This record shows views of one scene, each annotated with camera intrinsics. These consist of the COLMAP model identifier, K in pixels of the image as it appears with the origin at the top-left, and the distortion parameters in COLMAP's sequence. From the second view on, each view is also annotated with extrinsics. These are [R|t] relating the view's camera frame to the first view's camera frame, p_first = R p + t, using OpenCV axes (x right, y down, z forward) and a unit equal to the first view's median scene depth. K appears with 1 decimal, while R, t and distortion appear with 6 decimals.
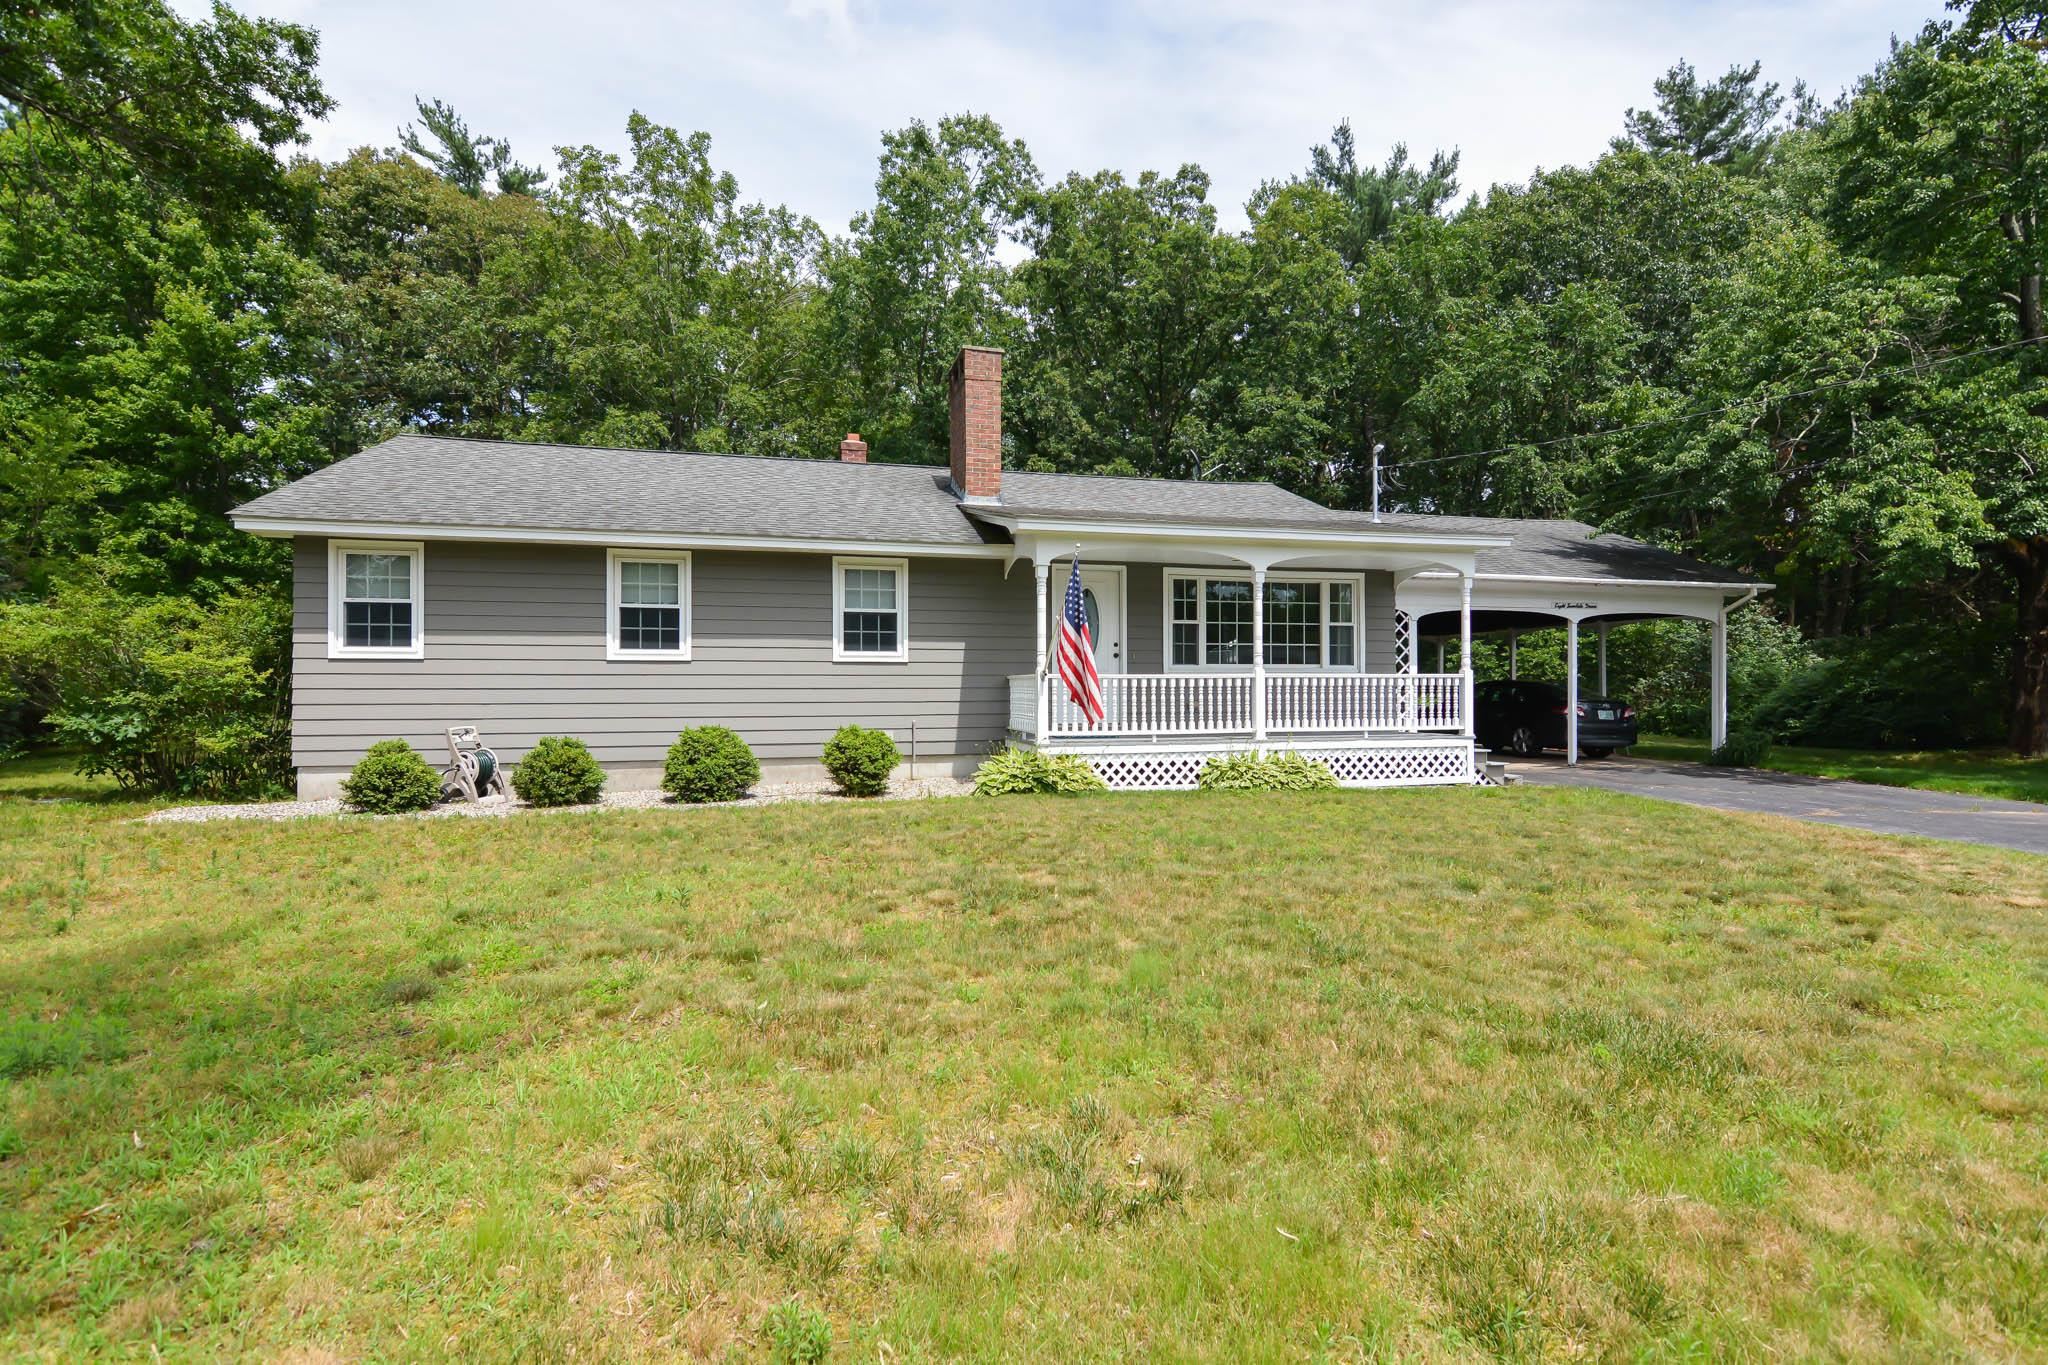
lens RADIAL K [[984.8, 0, 1026.8], [0, 984.8, 685.9], [0, 0, 1]] dist [0.003958, -0.006738]
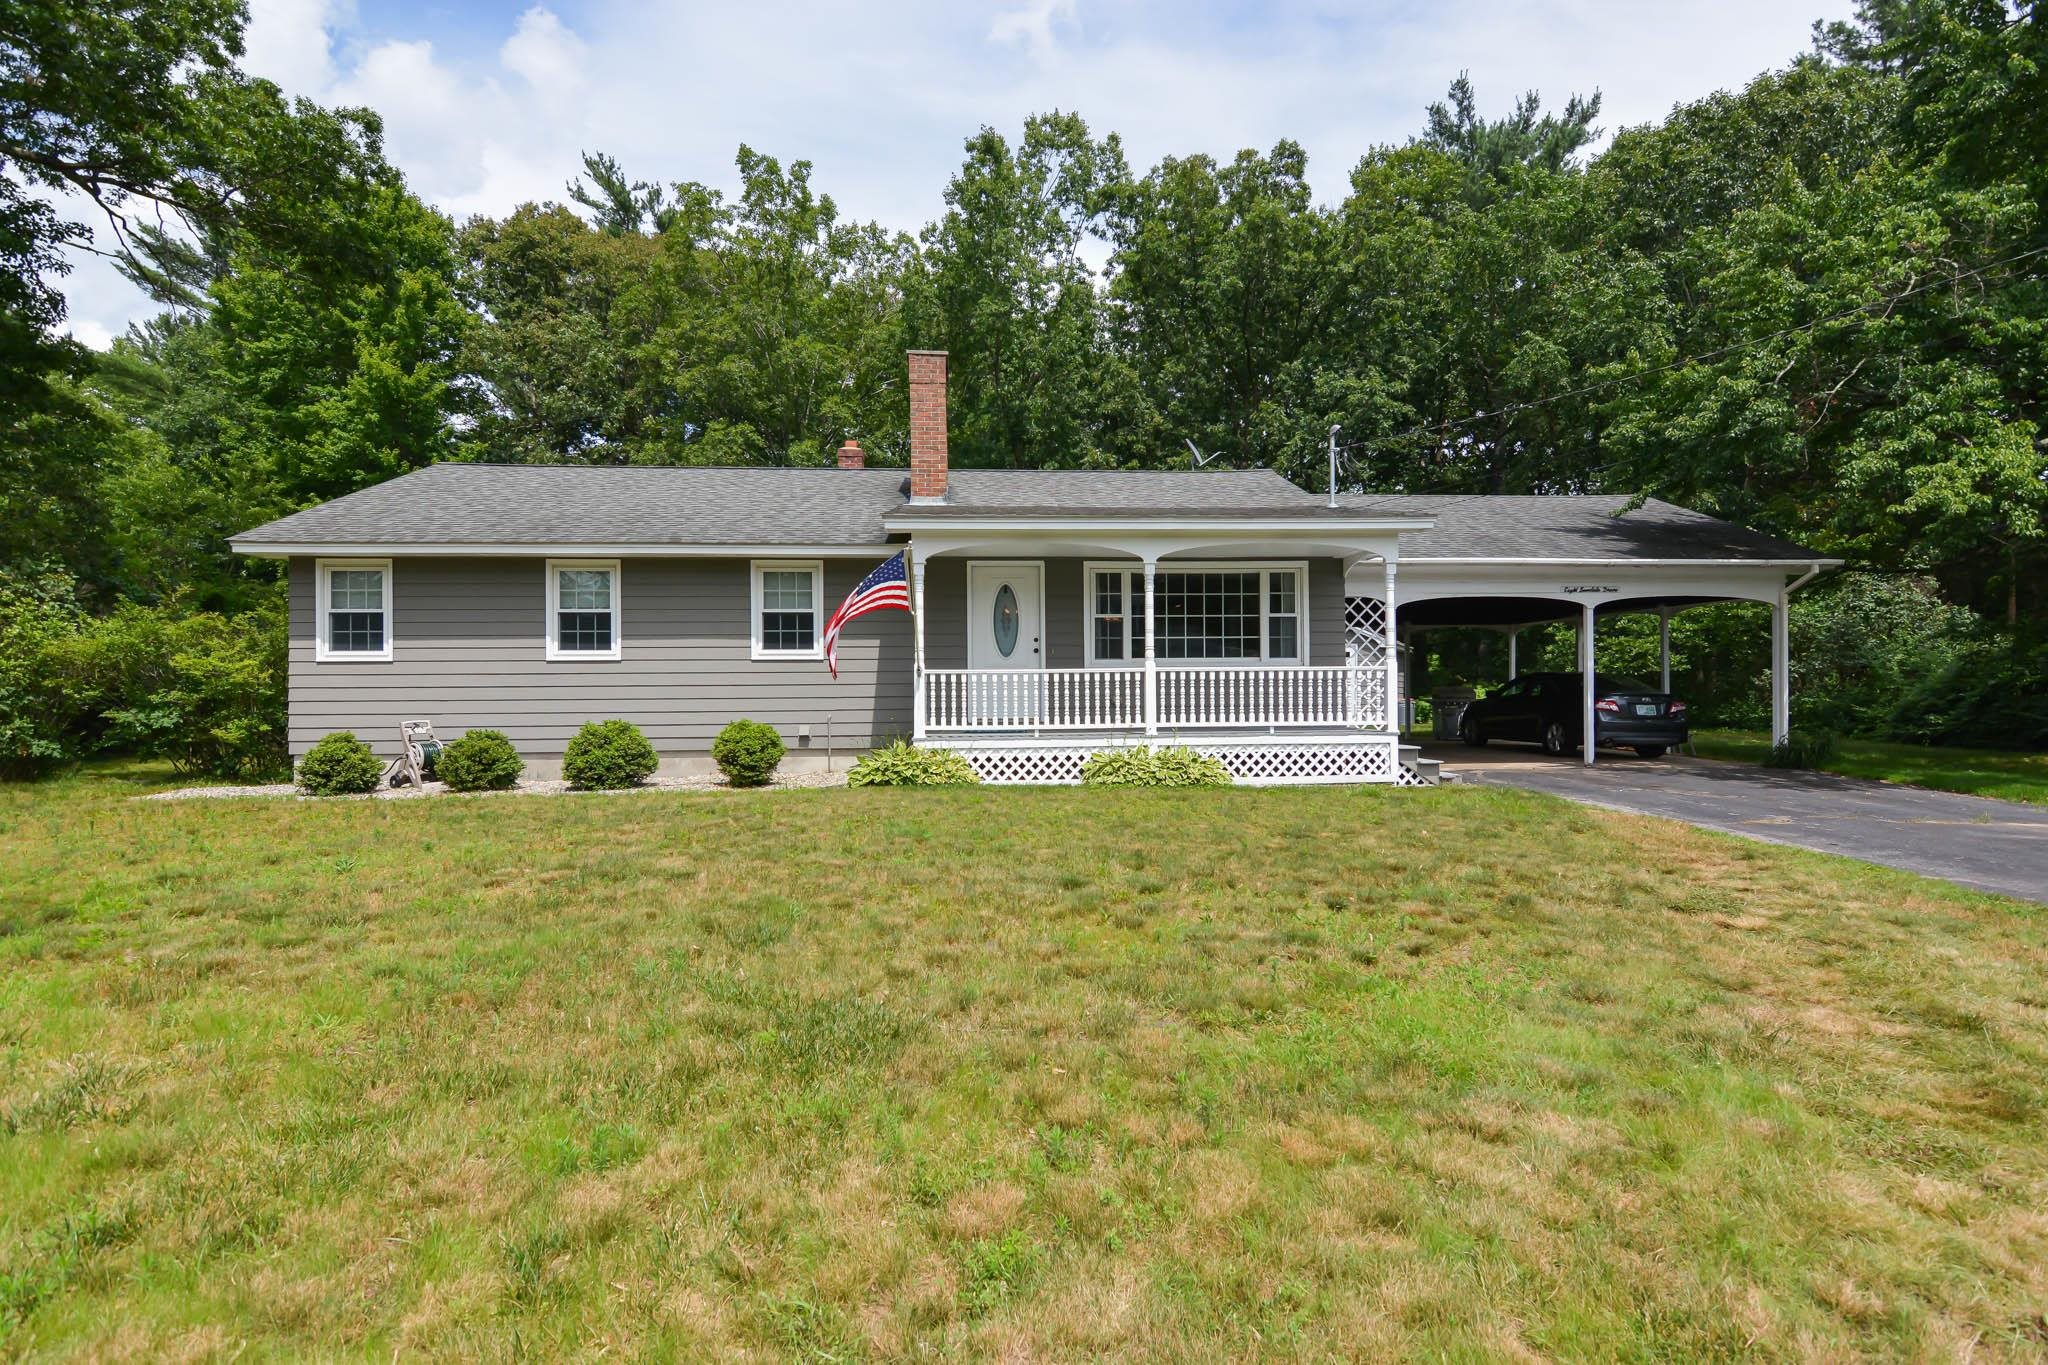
lens RADIAL K [[982.7, 0, 1027.0], [0, 982.7, 686.1], [0, 0, 1]] dist [0.003971, -0.006678]
pose [[0.982332, -0.005436, -0.187067, 0.266410], [0.006289, 0.999972, 0.003969, 0.001205], [0.187040, -0.005076, 0.982339, 0.014969]]
